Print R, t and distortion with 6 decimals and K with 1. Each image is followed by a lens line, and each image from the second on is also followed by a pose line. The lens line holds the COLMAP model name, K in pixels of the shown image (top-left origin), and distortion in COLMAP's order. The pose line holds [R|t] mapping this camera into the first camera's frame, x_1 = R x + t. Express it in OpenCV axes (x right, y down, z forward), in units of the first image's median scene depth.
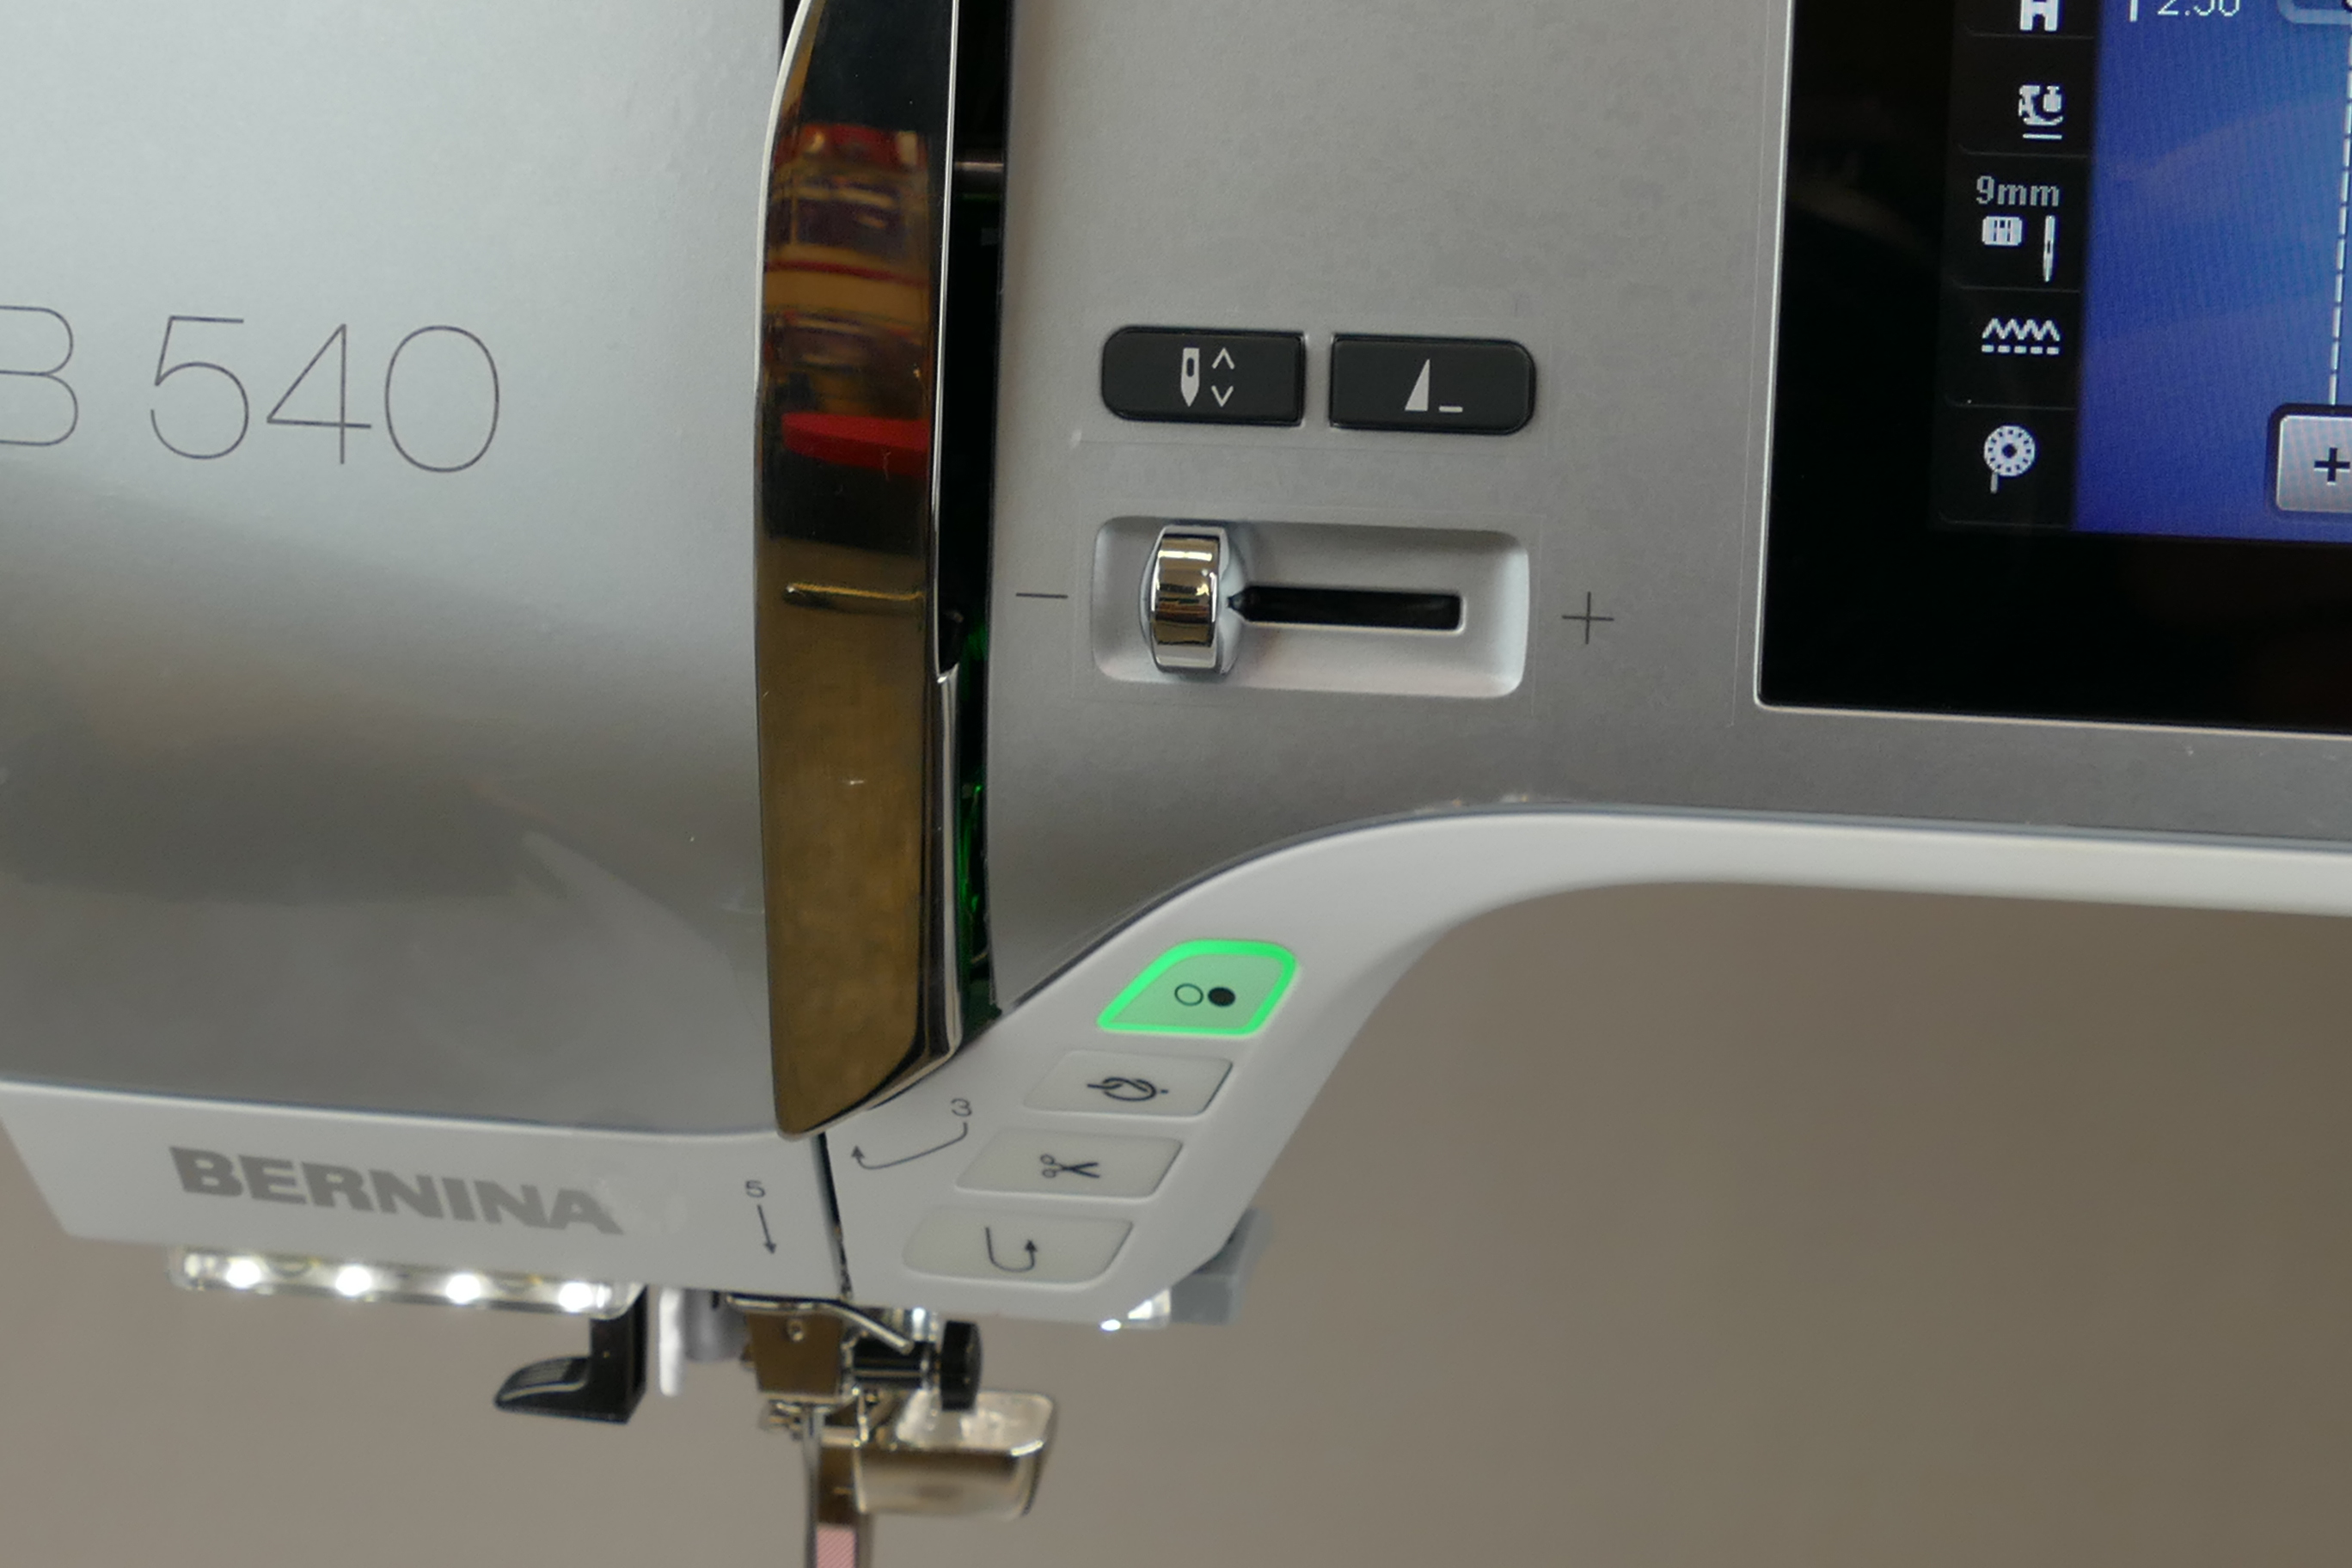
lens RADIAL K [[4150.4, 0, 1176.0], [0, 4150.4, 784.0], [0, 0, 1]] dist [-0.038946, 0.026898]
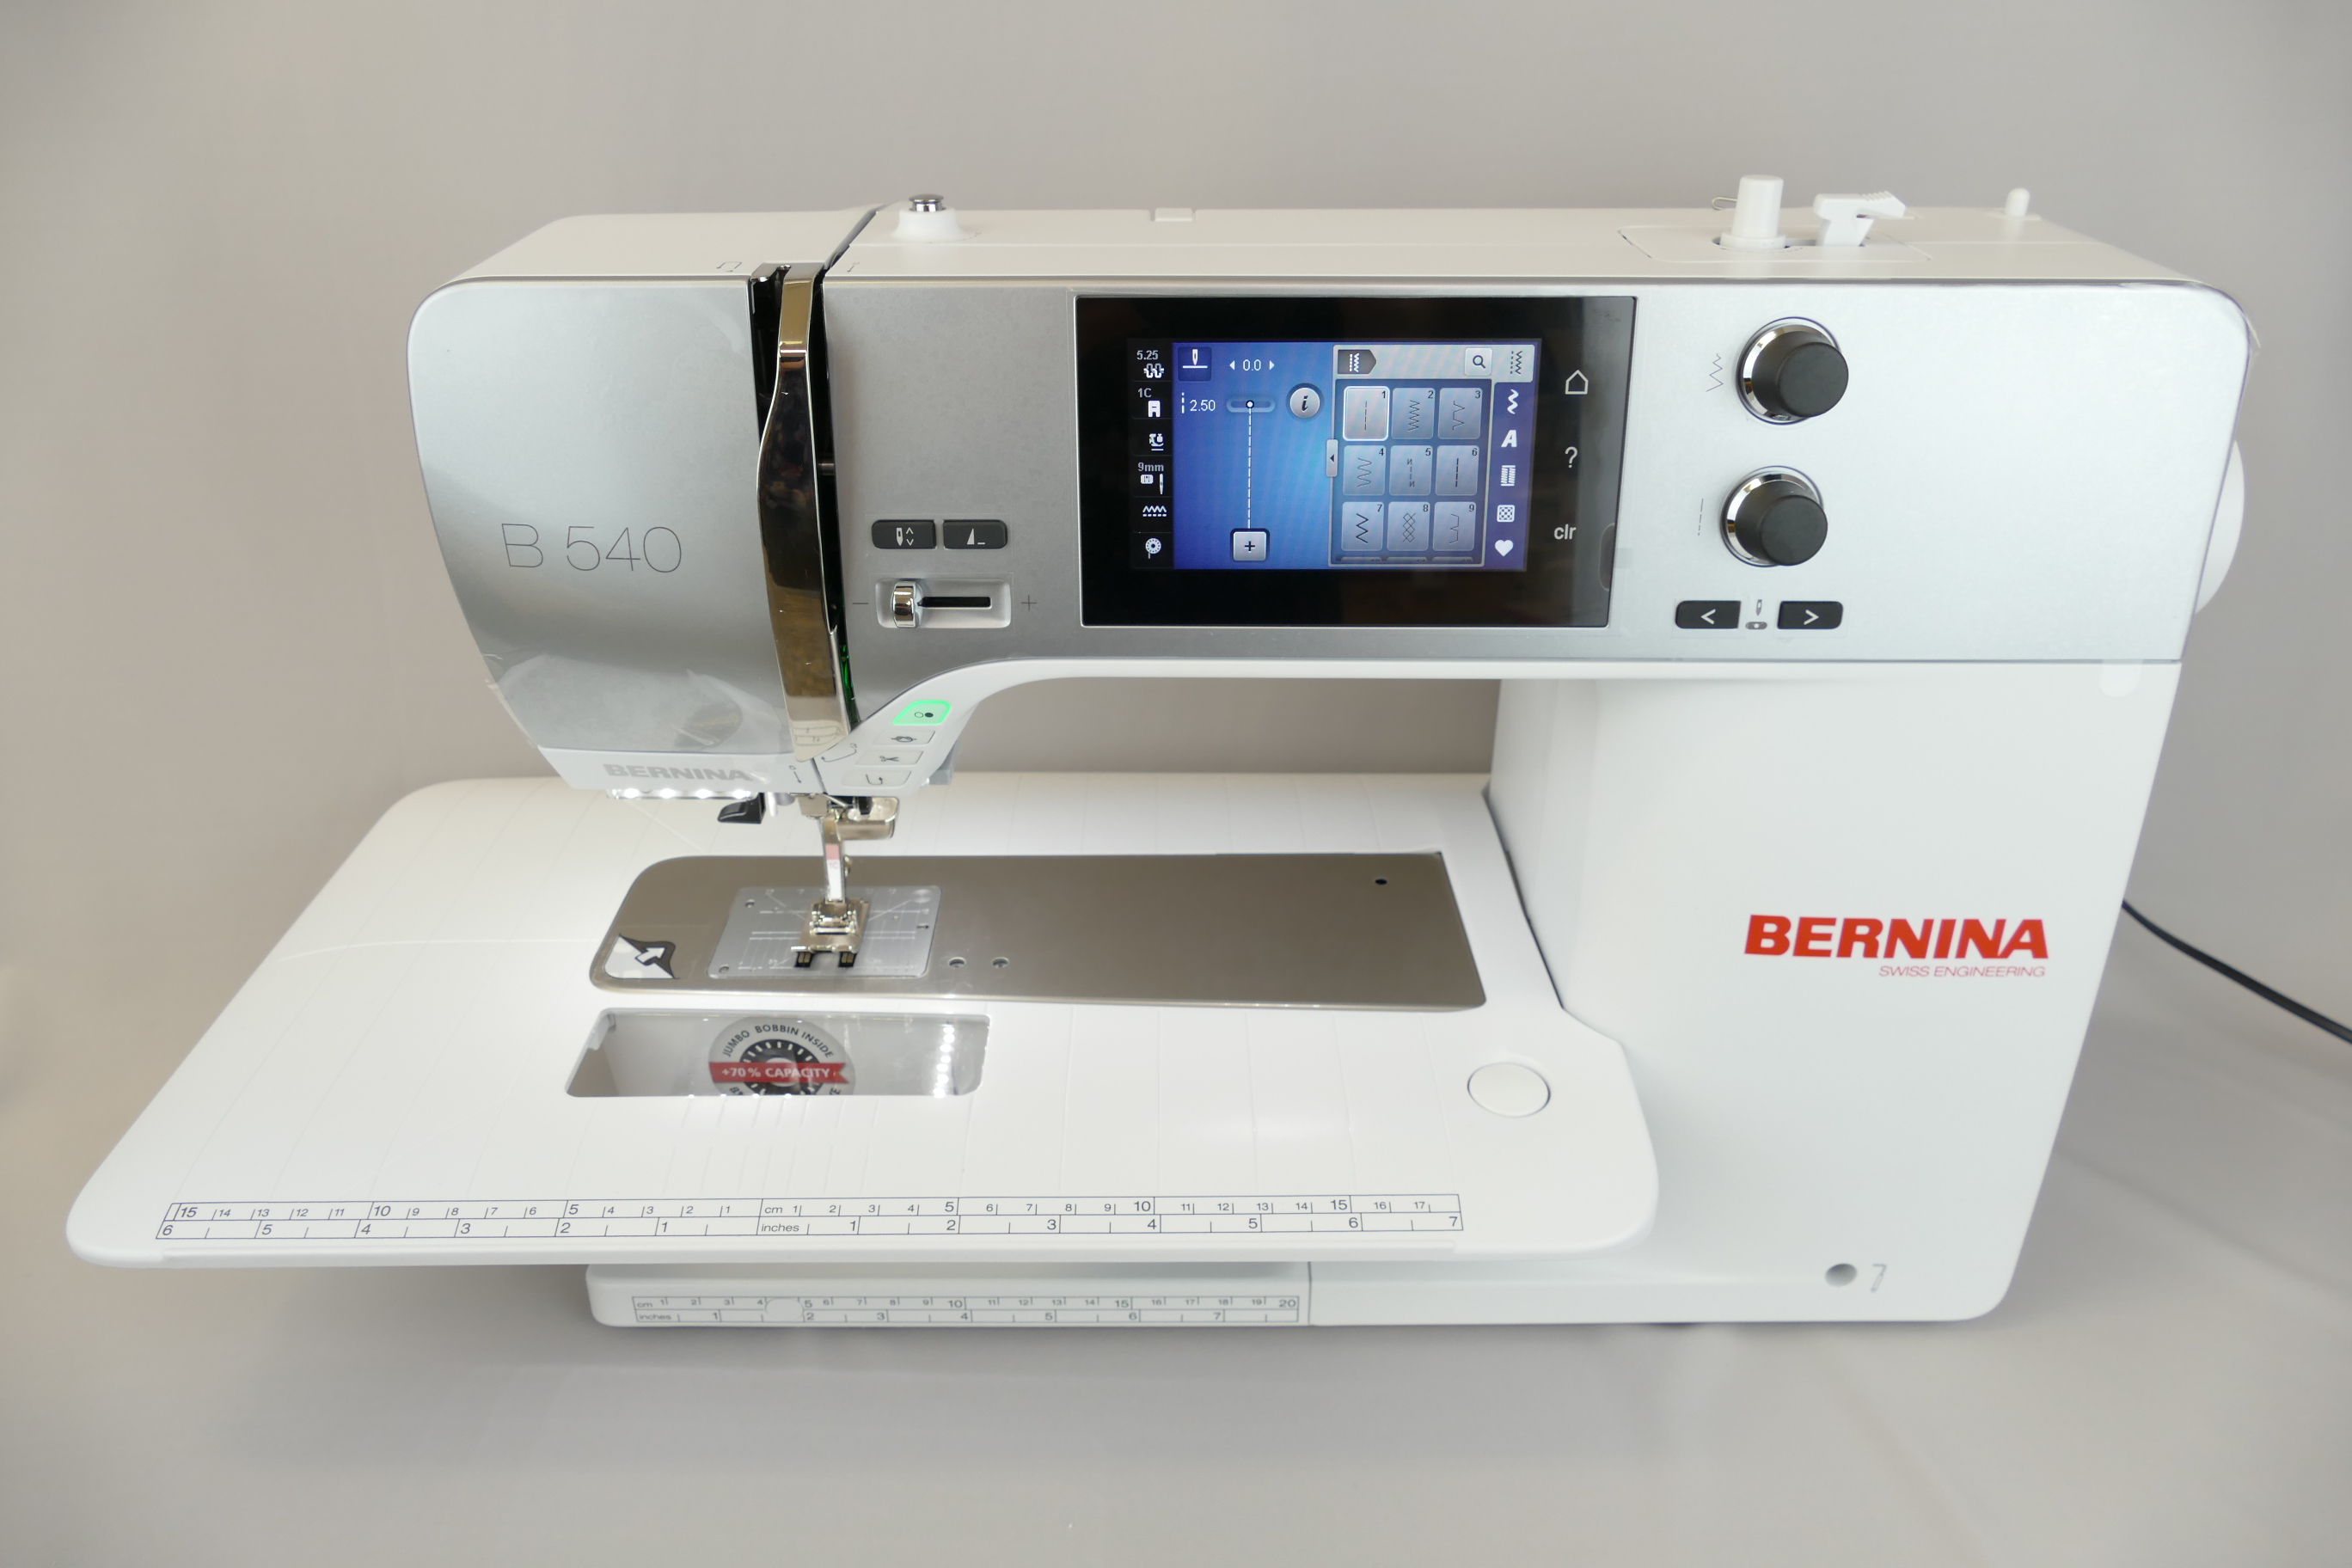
lens RADIAL K [[1660.8, 0, 1176.0], [0, 1660.8, 784.0], [0, 0, 1]] dist [-0.026918, 0.007297]
pose [[0.991633, -0.080303, 0.101068, 0.061553], [0.051602, 0.964267, 0.259858, -0.206567], [-0.118323, -0.252468, 0.960343, -0.268117]]
